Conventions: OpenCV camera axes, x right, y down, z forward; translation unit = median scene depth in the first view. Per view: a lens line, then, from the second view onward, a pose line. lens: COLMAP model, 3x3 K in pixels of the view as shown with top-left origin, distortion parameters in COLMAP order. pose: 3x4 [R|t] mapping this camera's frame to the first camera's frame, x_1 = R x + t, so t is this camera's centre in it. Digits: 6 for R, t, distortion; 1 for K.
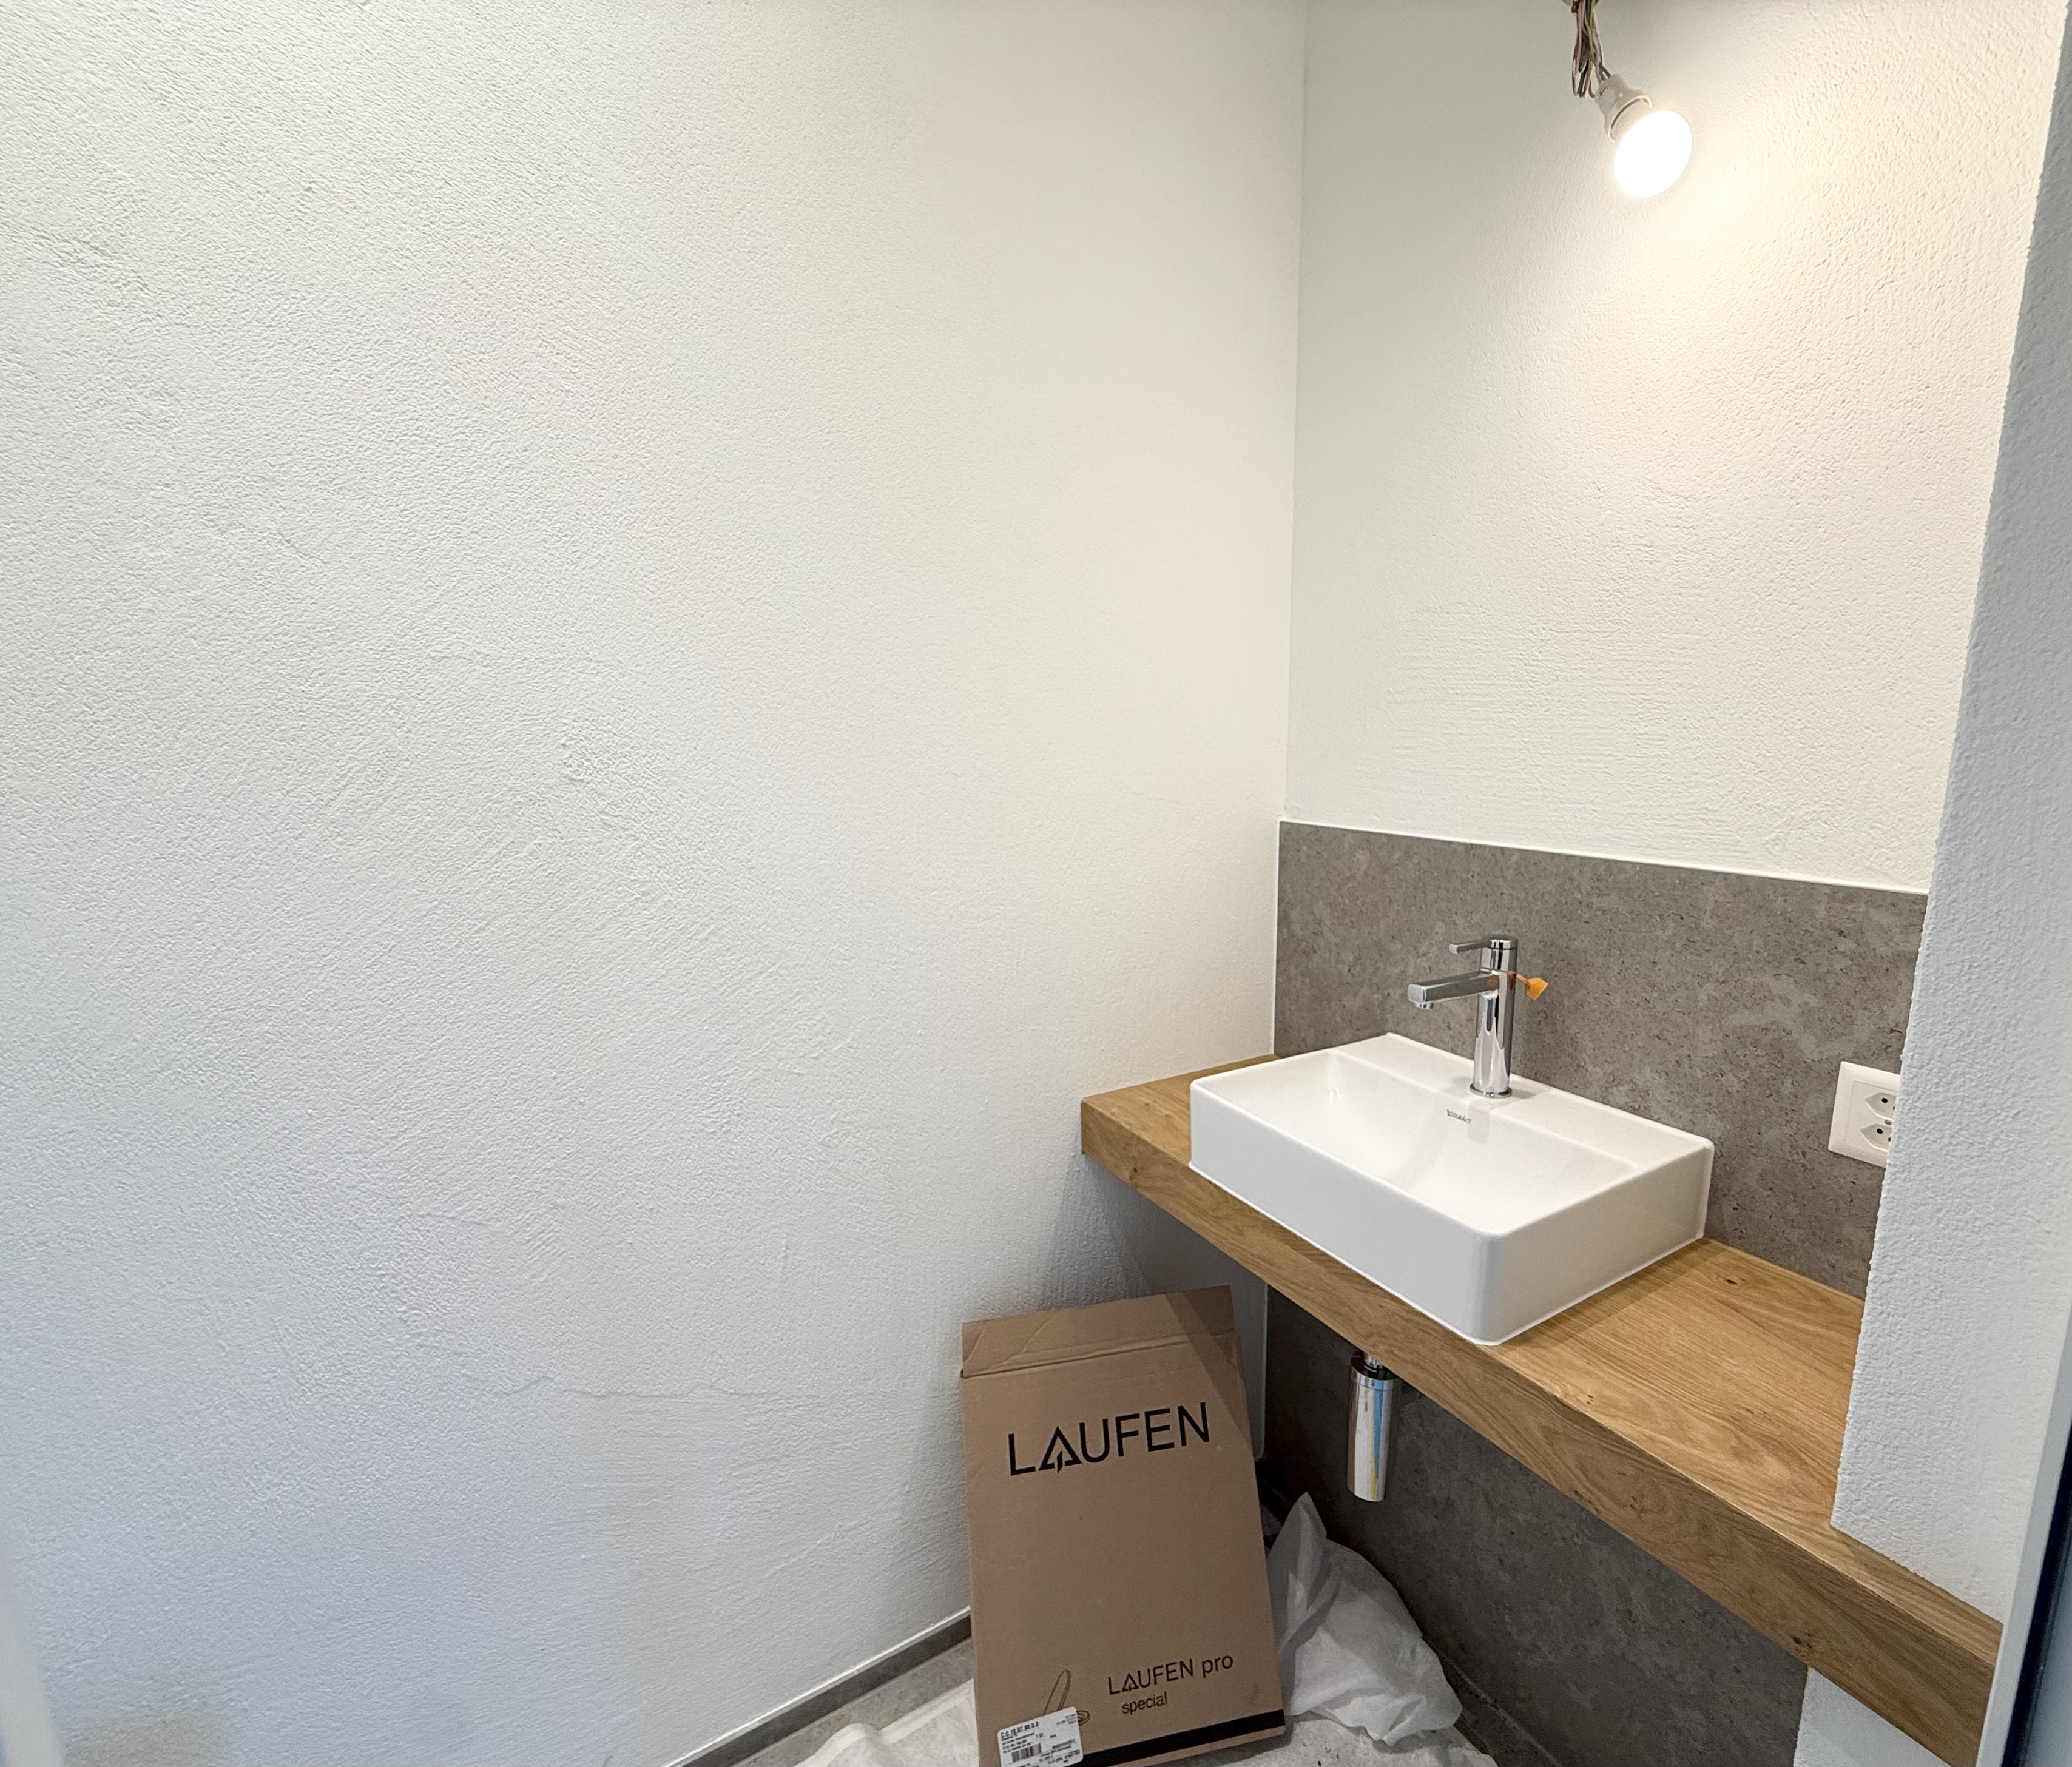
lens RADIAL K [[976.8, 0, 1042.7], [0, 976.8, 933.1], [0, 0, 1]] dist [0.000209, 0.000431]
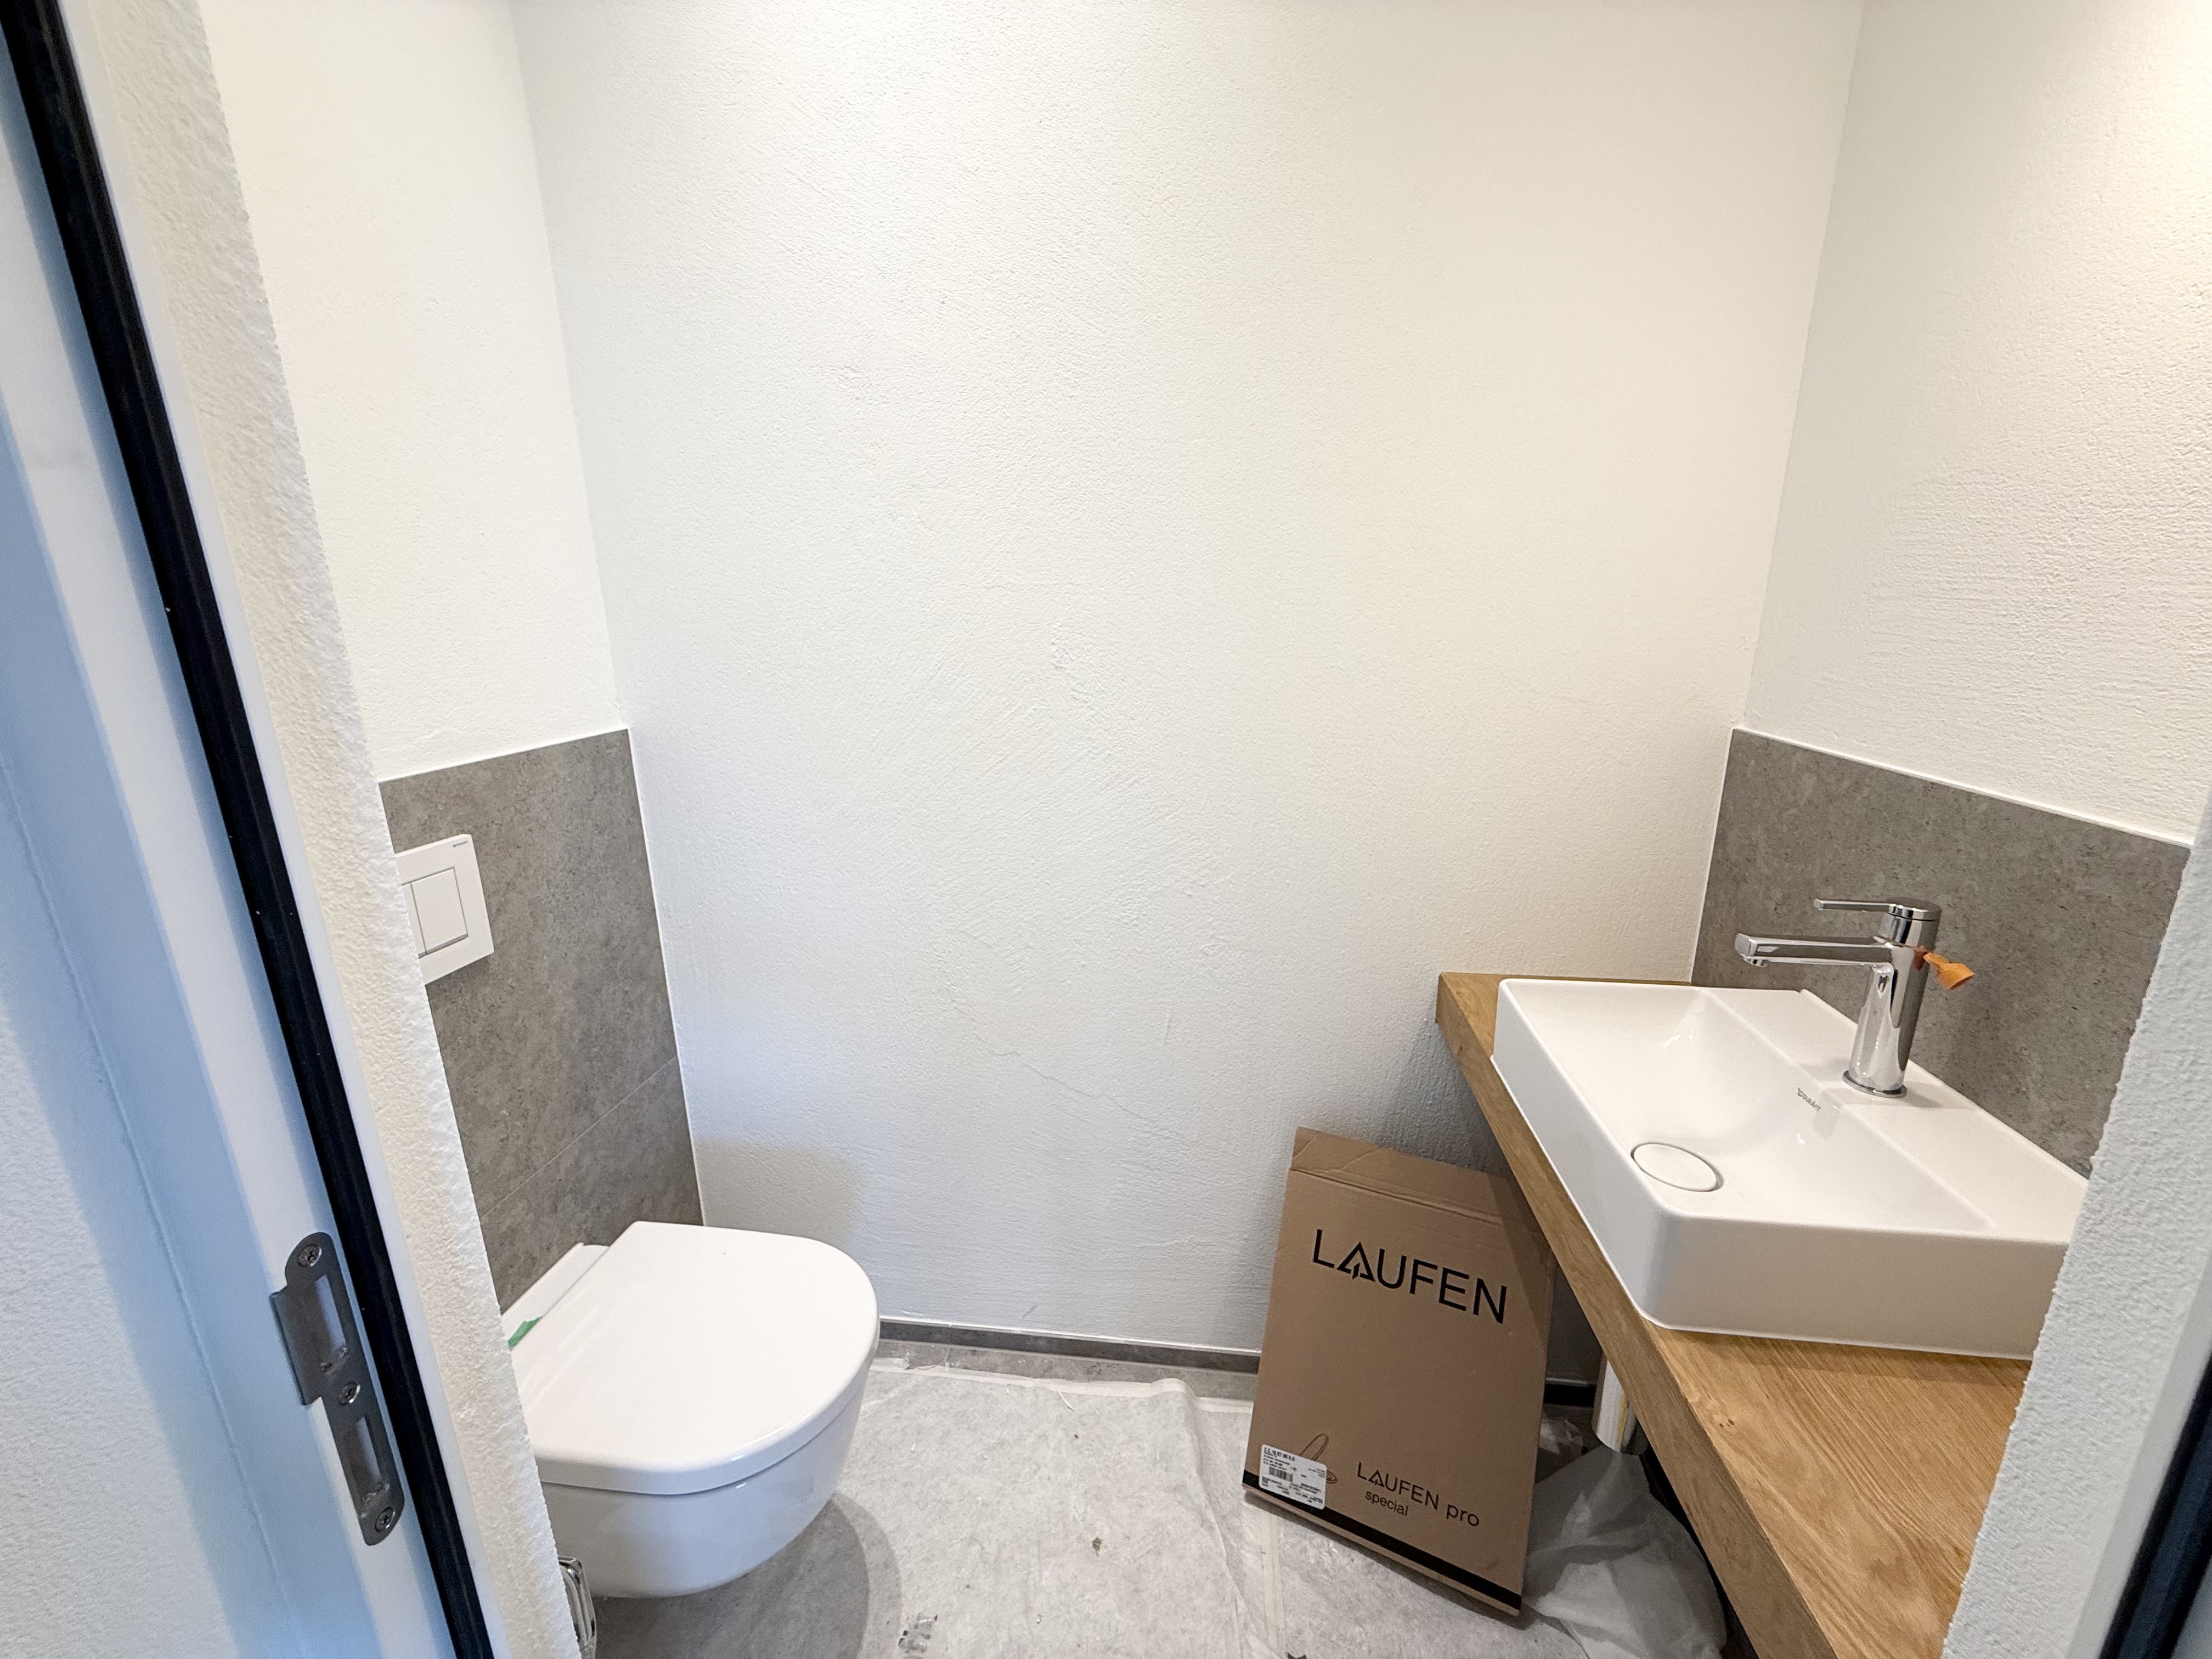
lens RADIAL K [[879.5, 0, 1102.0], [0, 879.5, 831.1], [0, 0, 1]] dist [0.001942, -0.000207]
pose [[0.760164, 0.155377, -0.630880, 0.375803], [-0.109208, 0.987726, 0.111674, -0.057279], [0.640488, -0.015993, 0.767802, 0.018453]]
